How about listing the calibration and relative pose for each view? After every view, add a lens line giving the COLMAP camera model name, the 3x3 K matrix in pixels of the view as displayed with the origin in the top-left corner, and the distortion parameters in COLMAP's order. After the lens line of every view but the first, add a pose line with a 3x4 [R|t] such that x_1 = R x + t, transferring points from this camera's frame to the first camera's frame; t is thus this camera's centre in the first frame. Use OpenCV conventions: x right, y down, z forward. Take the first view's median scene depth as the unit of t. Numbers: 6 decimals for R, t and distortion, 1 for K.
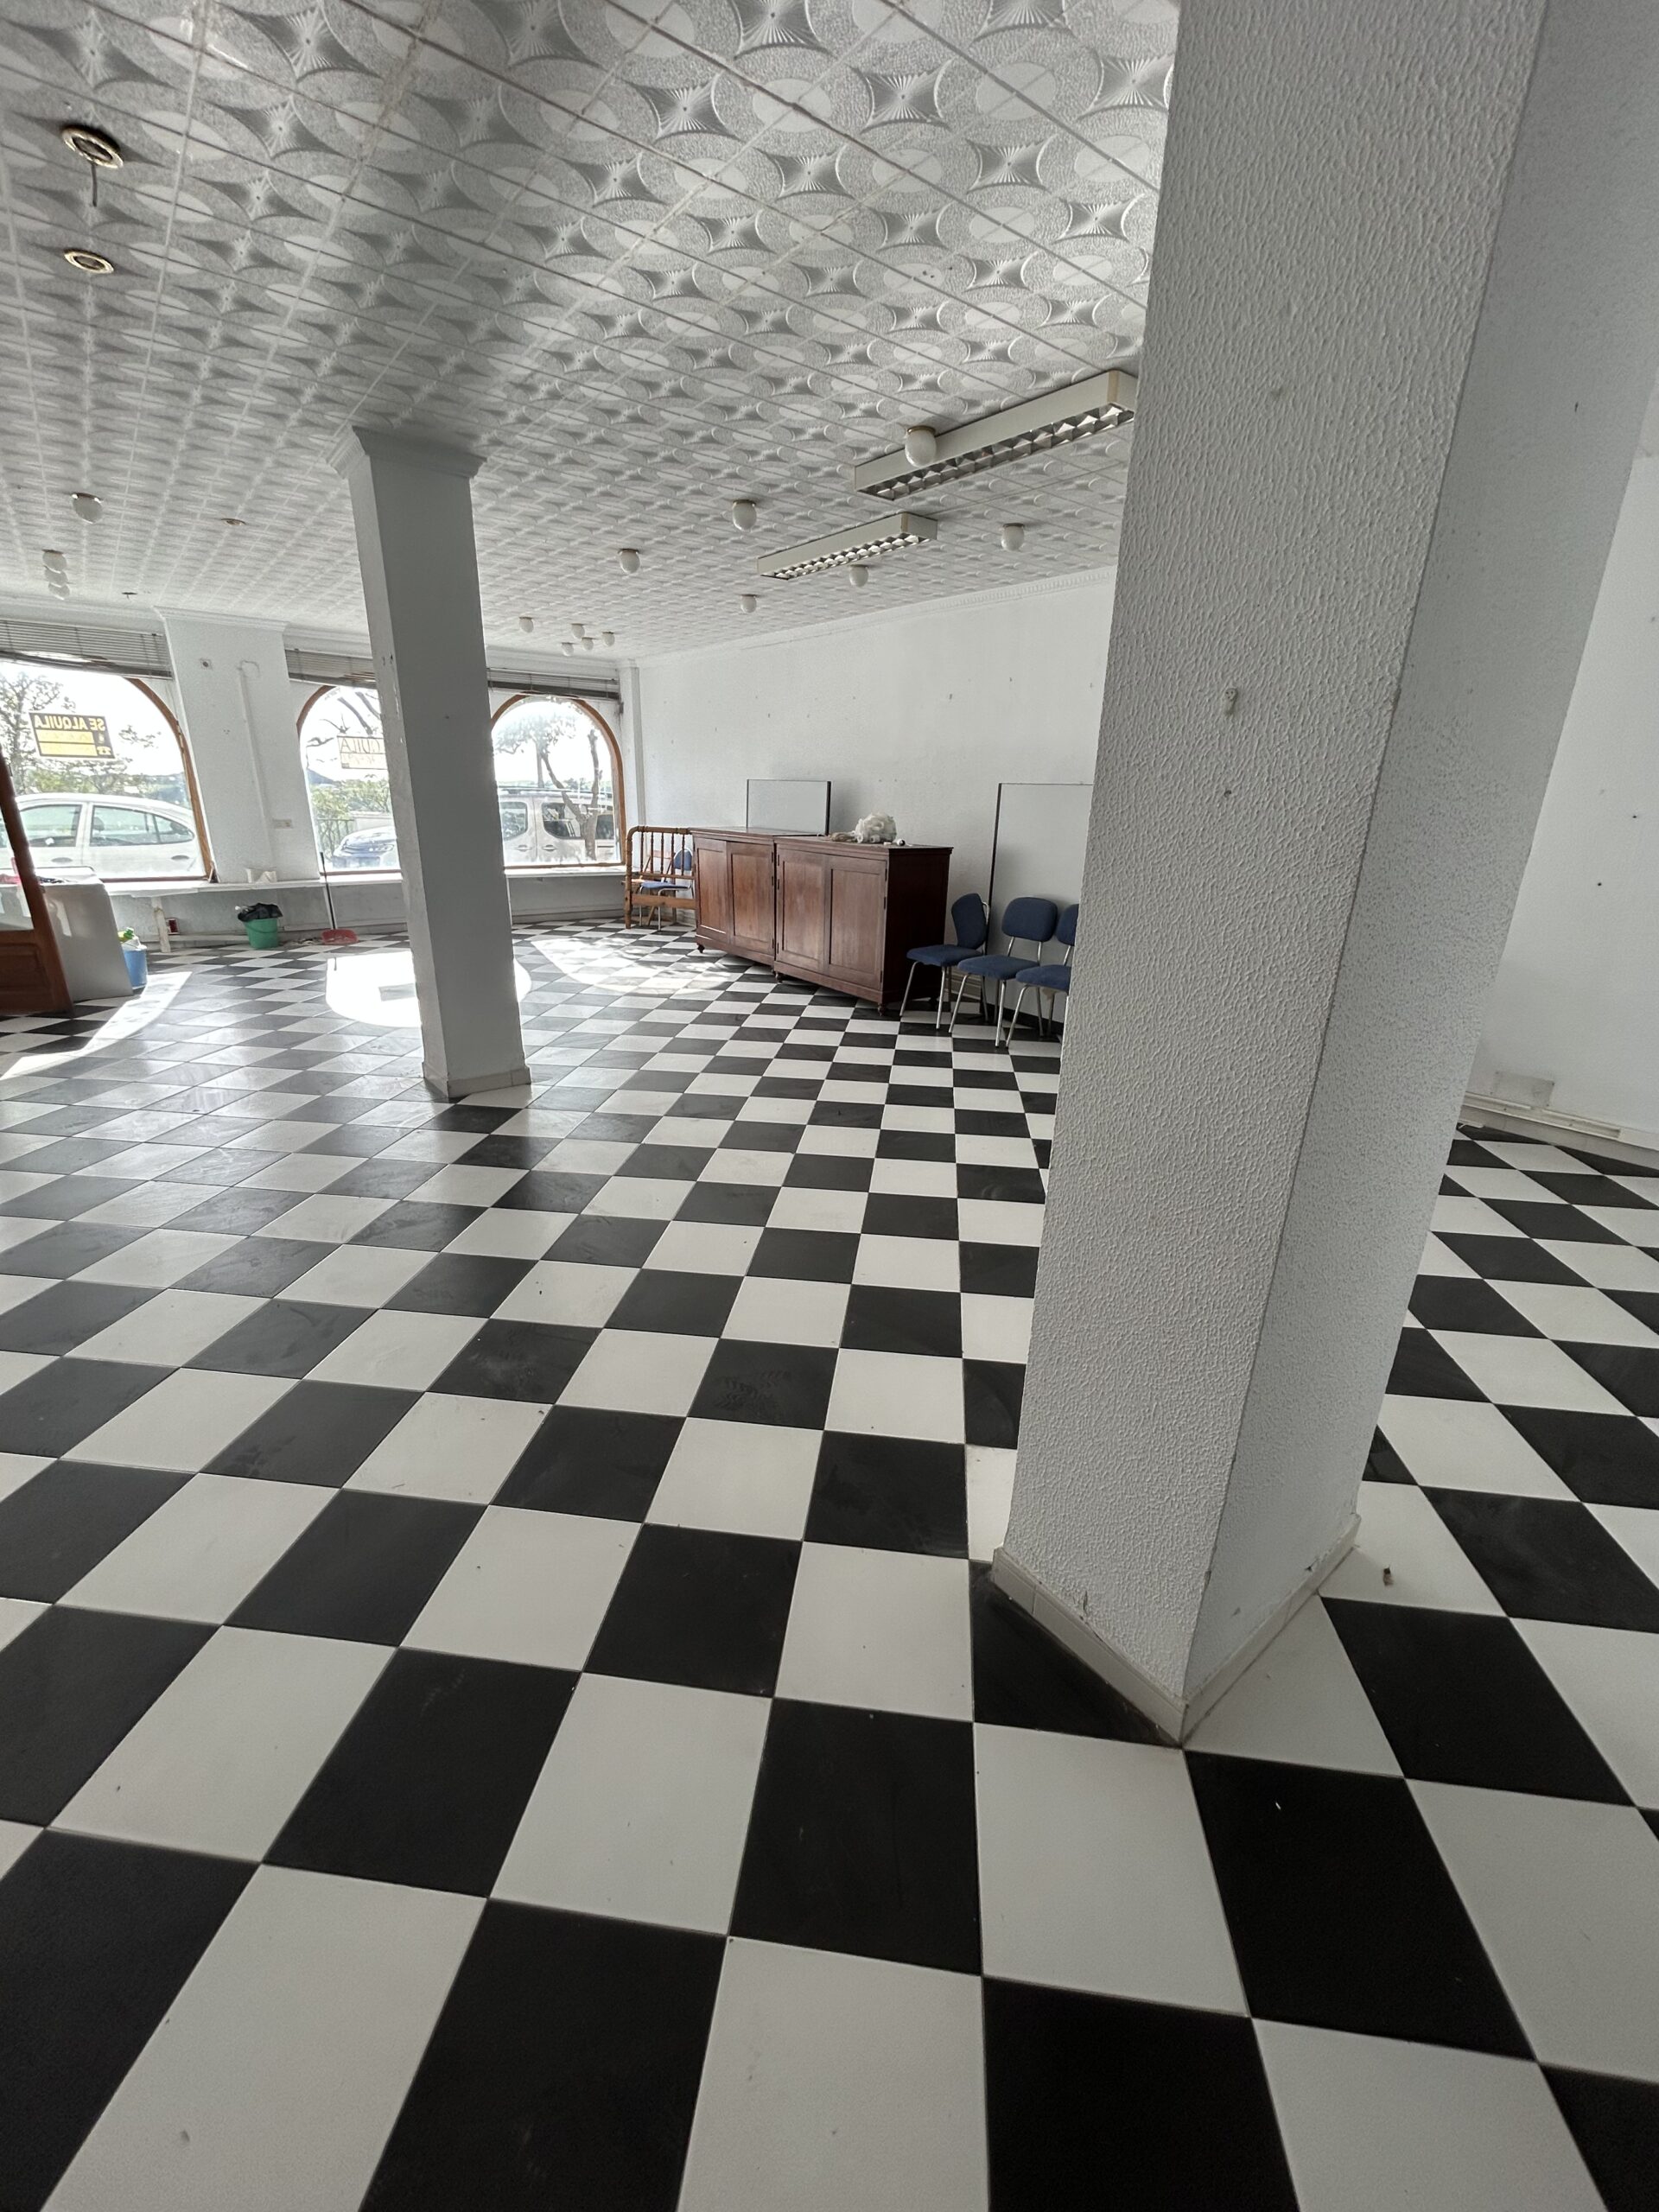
lens RADIAL K [[889.0, 0, 833.1], [0, 889.0, 1102.3], [0, 0, 1]] dist [-0.005853, 0.000781]
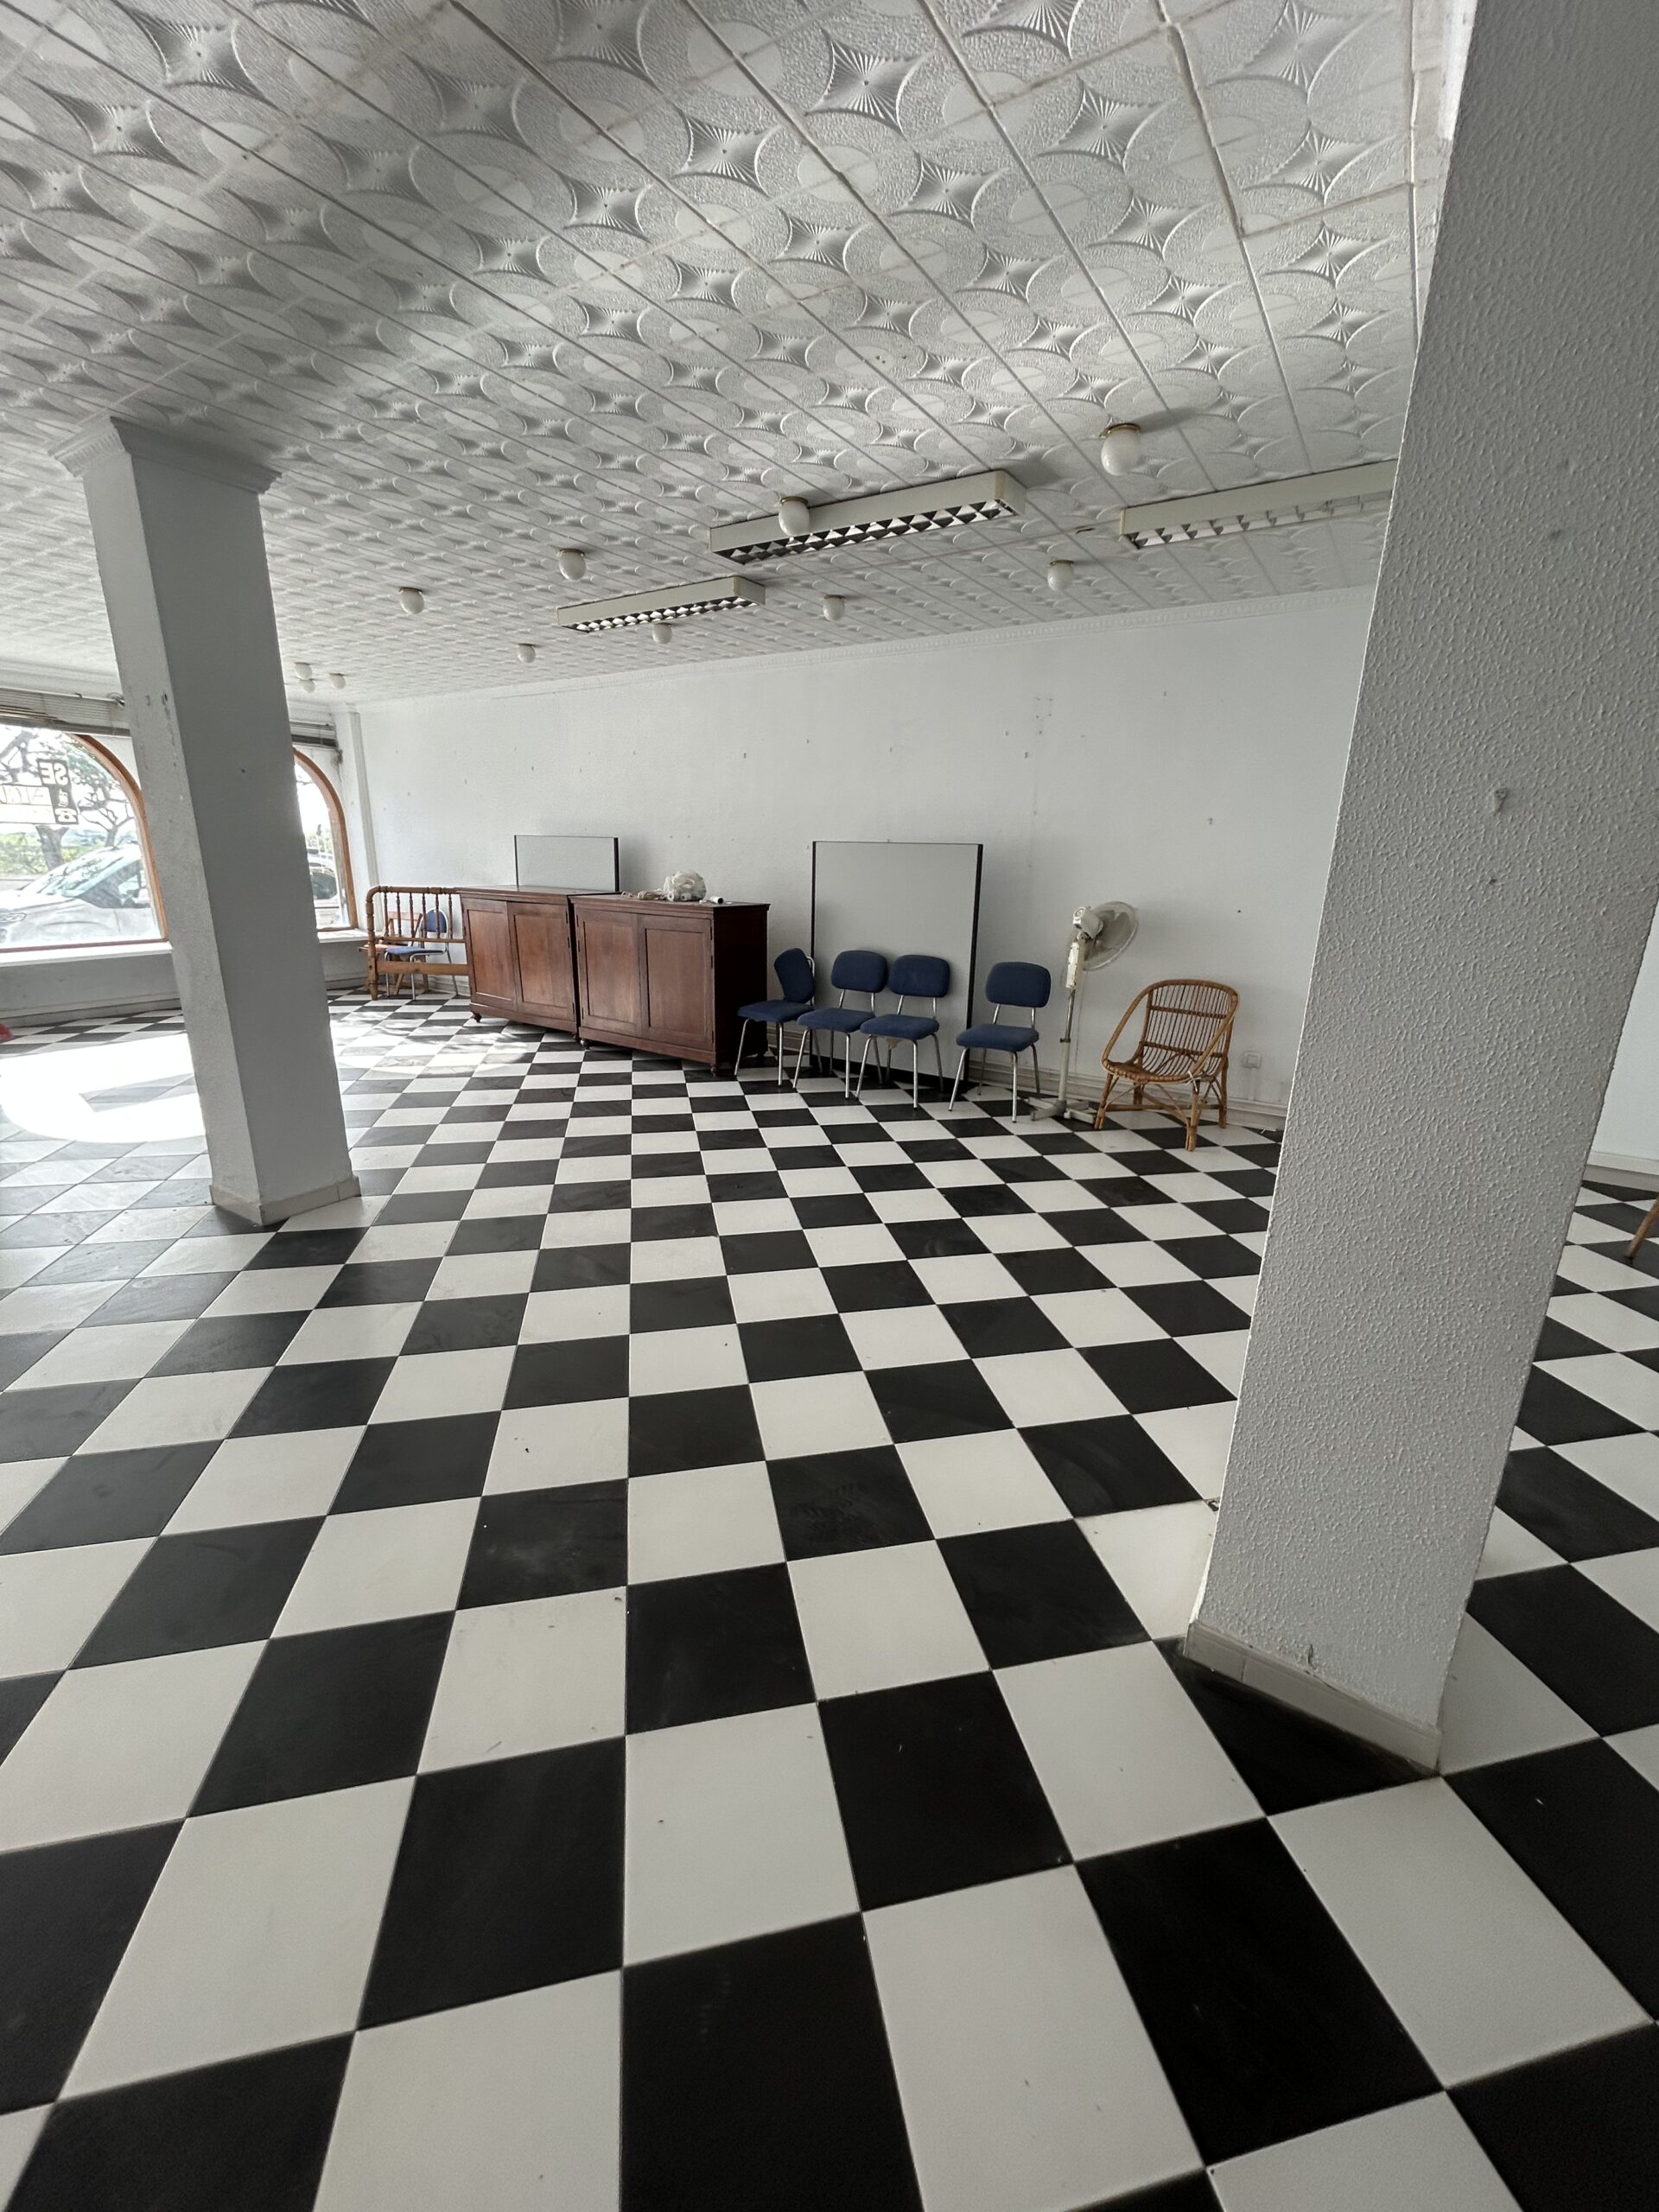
lens RADIAL K [[889.0, 0, 822.9], [0, 889.0, 1100.5], [0, 0, 1]] dist [-0.005853, 0.000781]
pose [[0.947277, -0.093661, 0.306422, -0.179549], [0.109236, 0.993433, -0.034042, -0.034236], [-0.301221, 0.065719, 0.951287, 0.058619]]
